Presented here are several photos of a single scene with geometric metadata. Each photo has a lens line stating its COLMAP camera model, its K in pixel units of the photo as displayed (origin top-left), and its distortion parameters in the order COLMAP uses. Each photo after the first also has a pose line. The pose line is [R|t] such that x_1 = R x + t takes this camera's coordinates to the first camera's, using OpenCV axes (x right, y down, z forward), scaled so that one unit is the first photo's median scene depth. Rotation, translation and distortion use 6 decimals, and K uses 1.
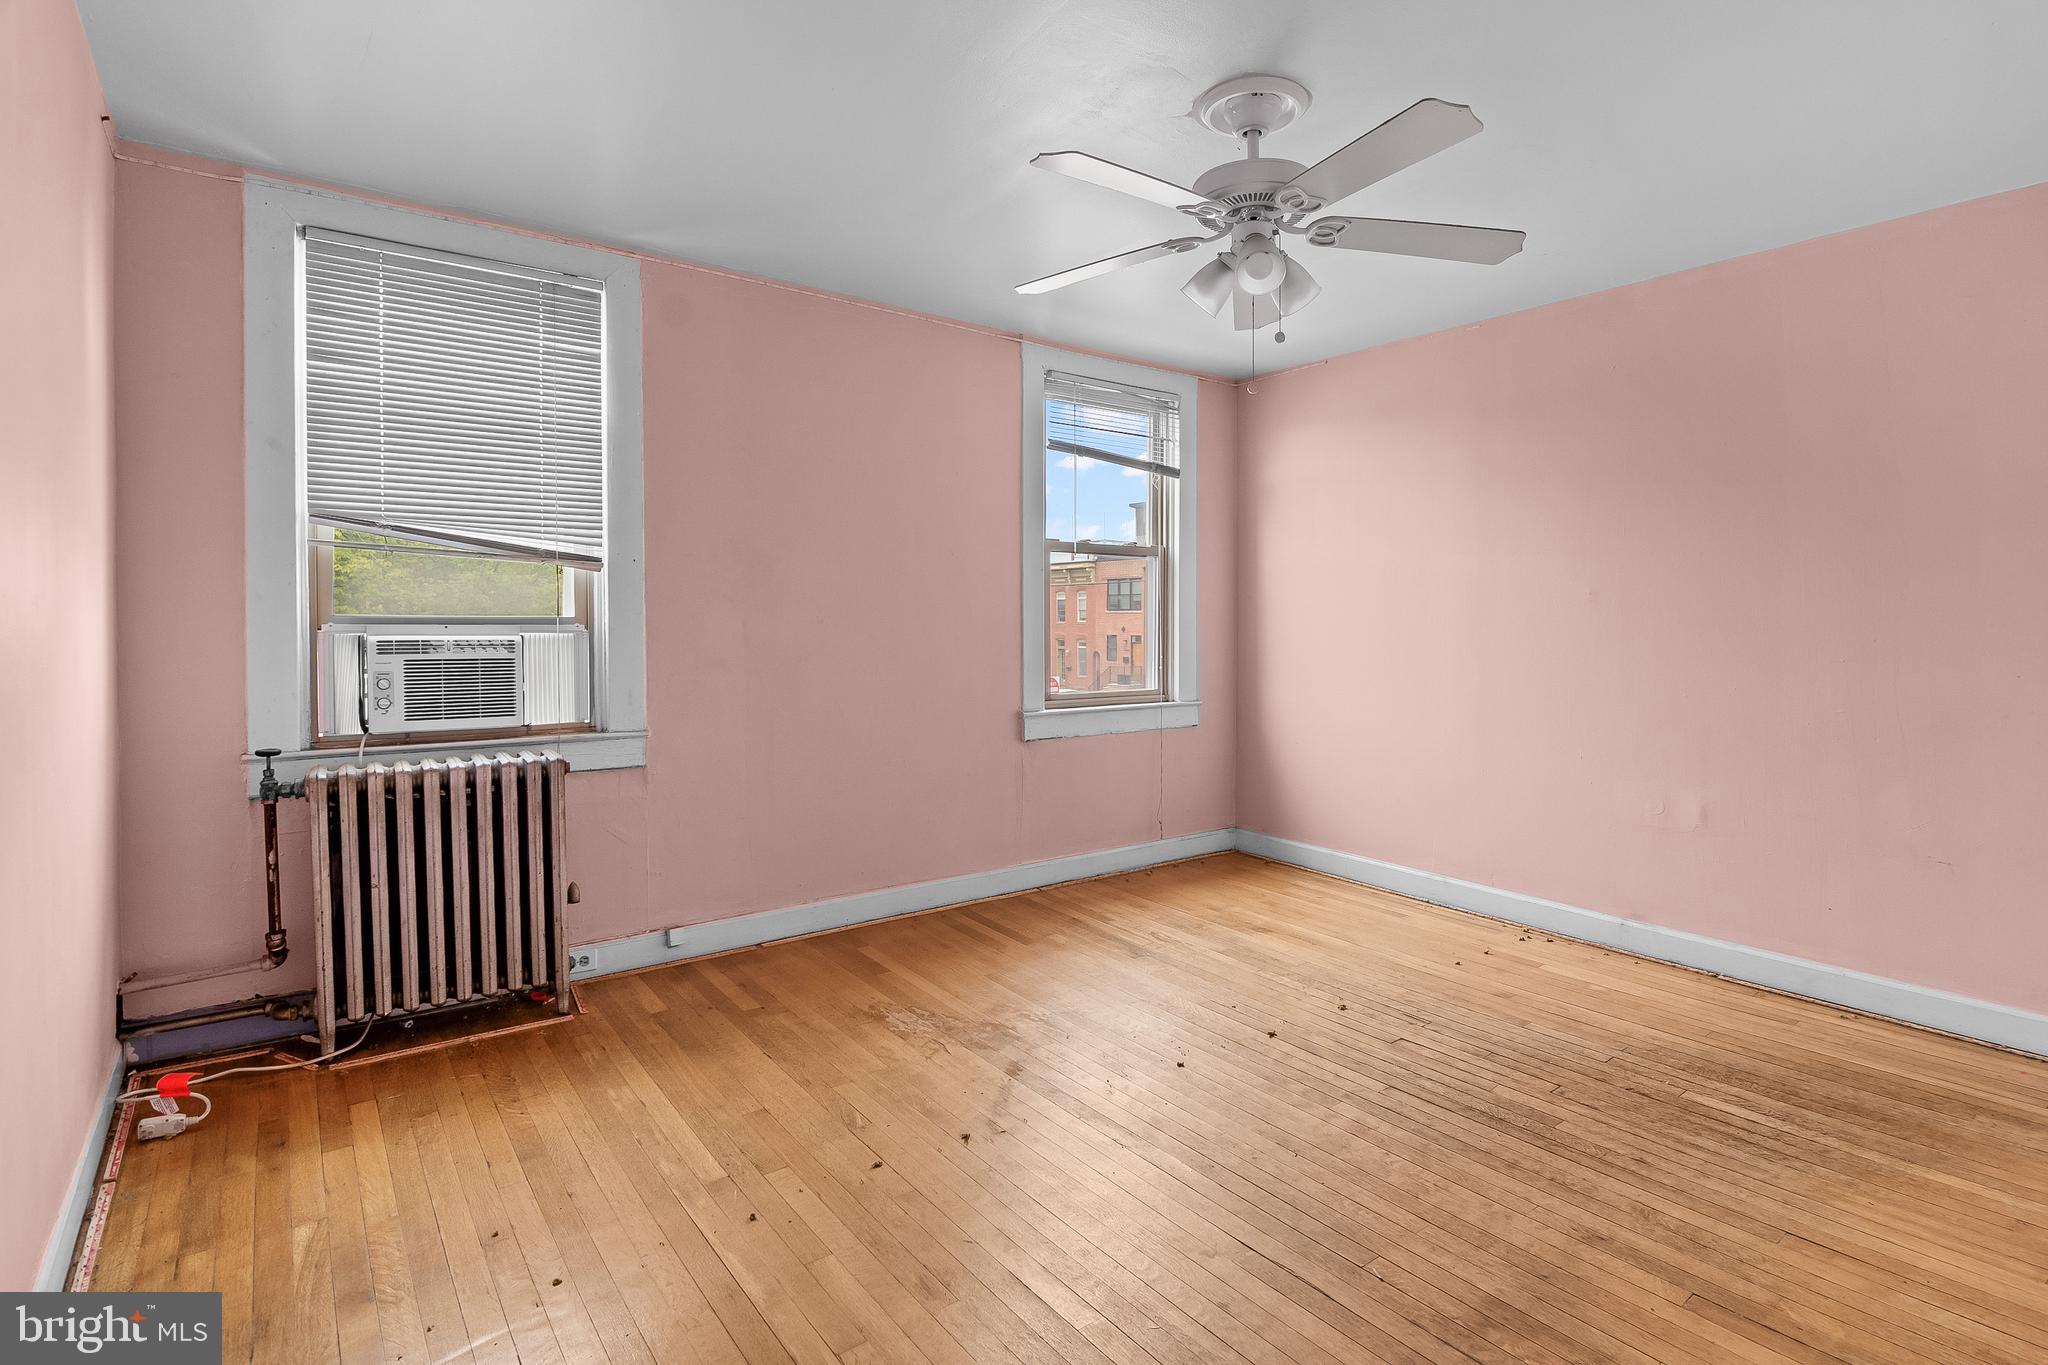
lens RADIAL K [[1035.7, 0, 1041.2], [0, 1035.7, 593.6], [0, 0, 1]] dist [-0.001728, -0.001341]
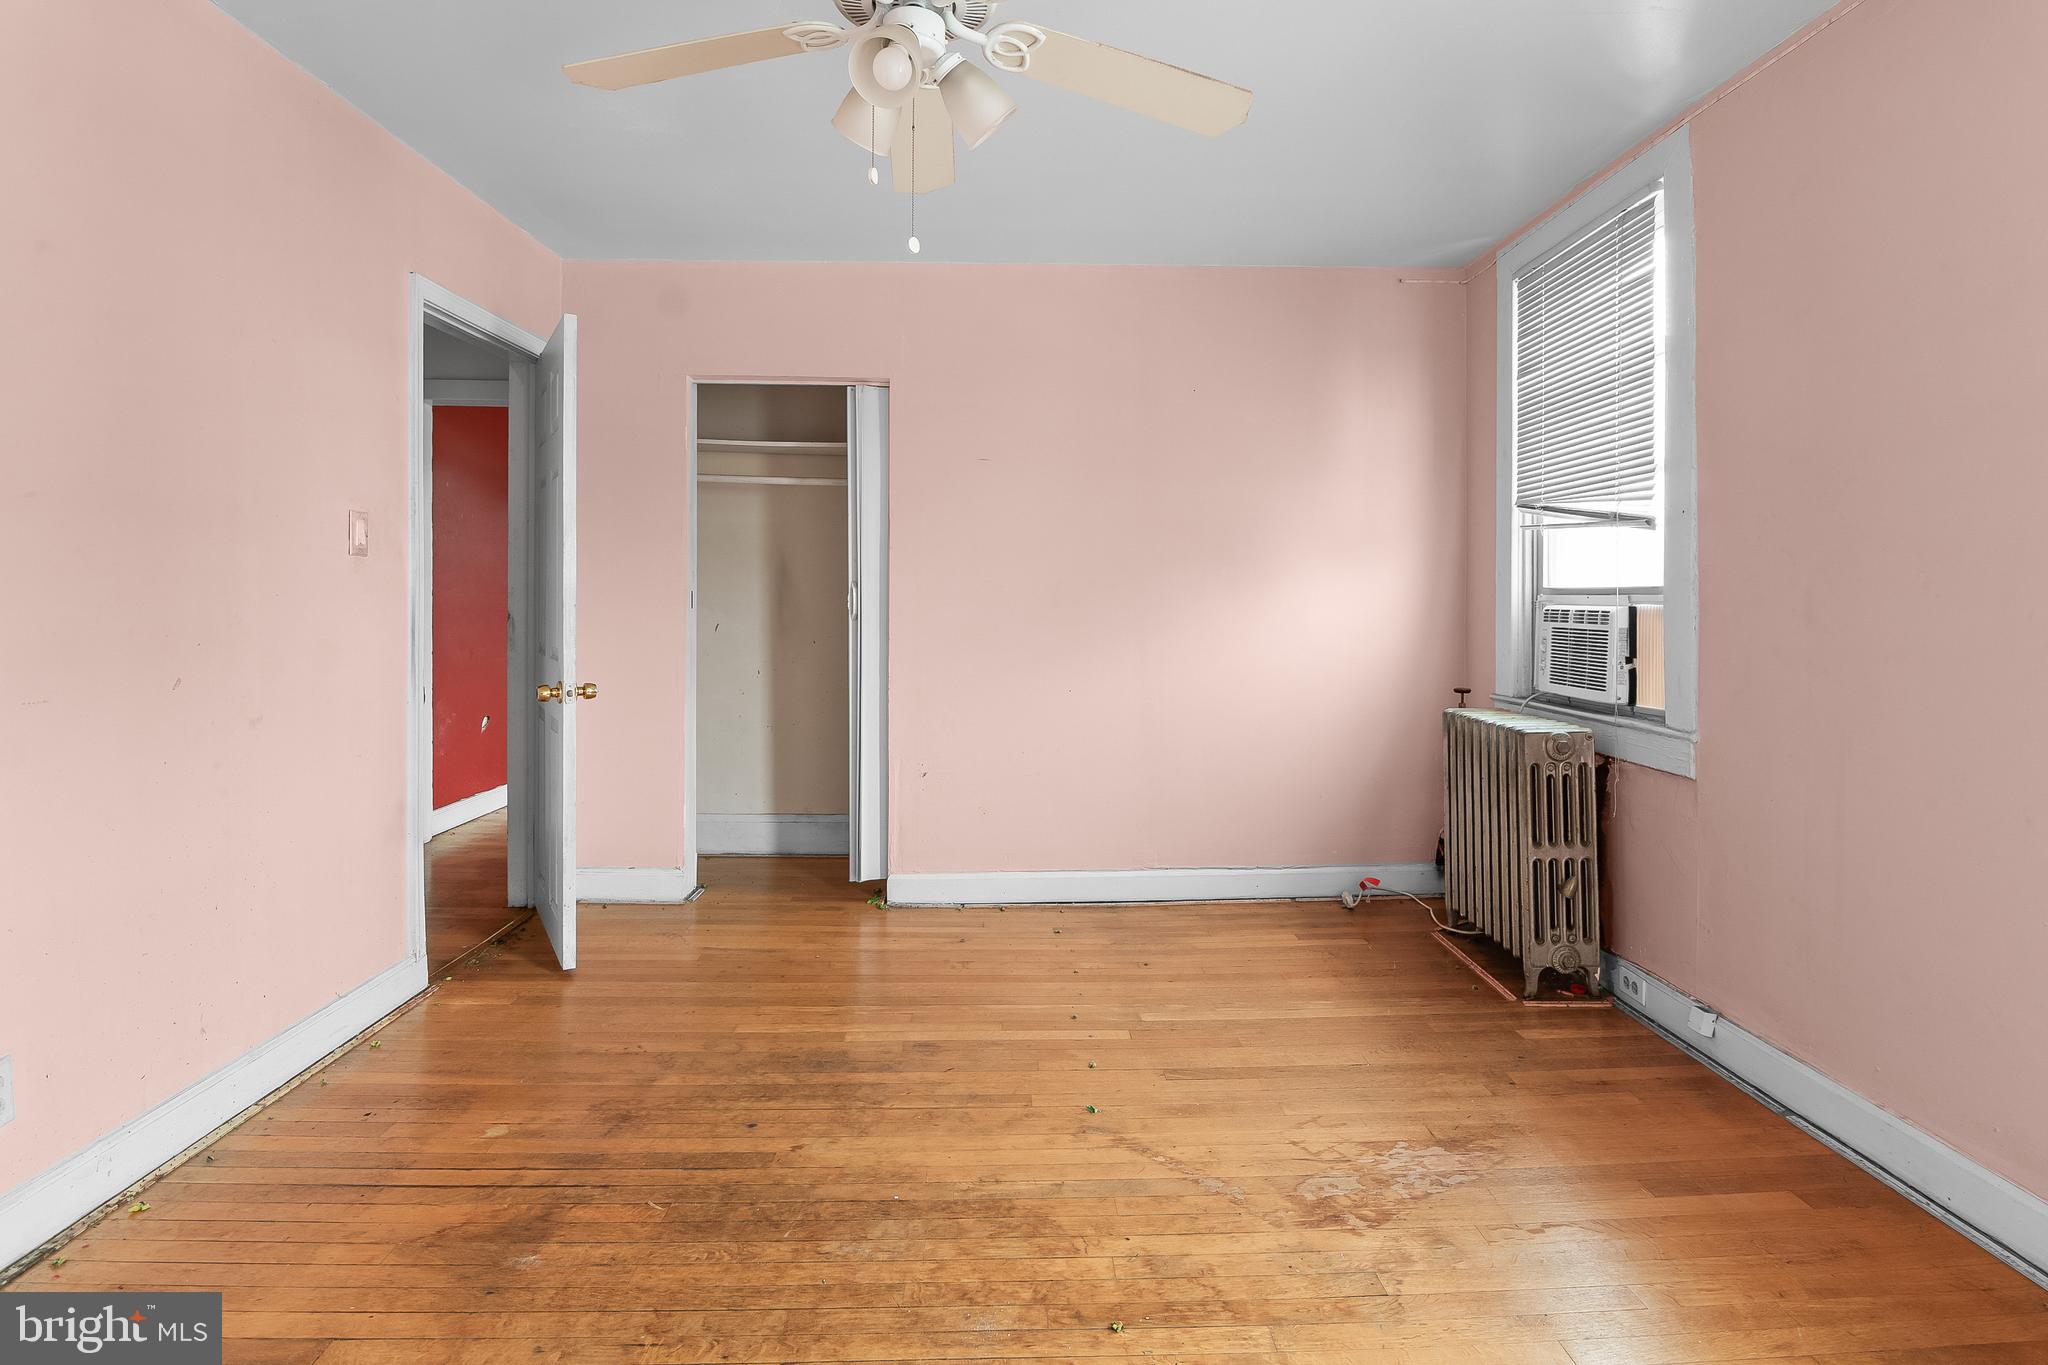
lens RADIAL K [[1035.7, 0, 1041.2], [0, 1035.7, 593.6], [0, 0, 1]] dist [-0.001728, -0.001341]
pose [[-0.591962, -0.011311, -0.805886, 0.591435], [0.014801, 0.999580, -0.024902, 0.047877], [0.805830, -0.026669, -0.591546, 1.224312]]
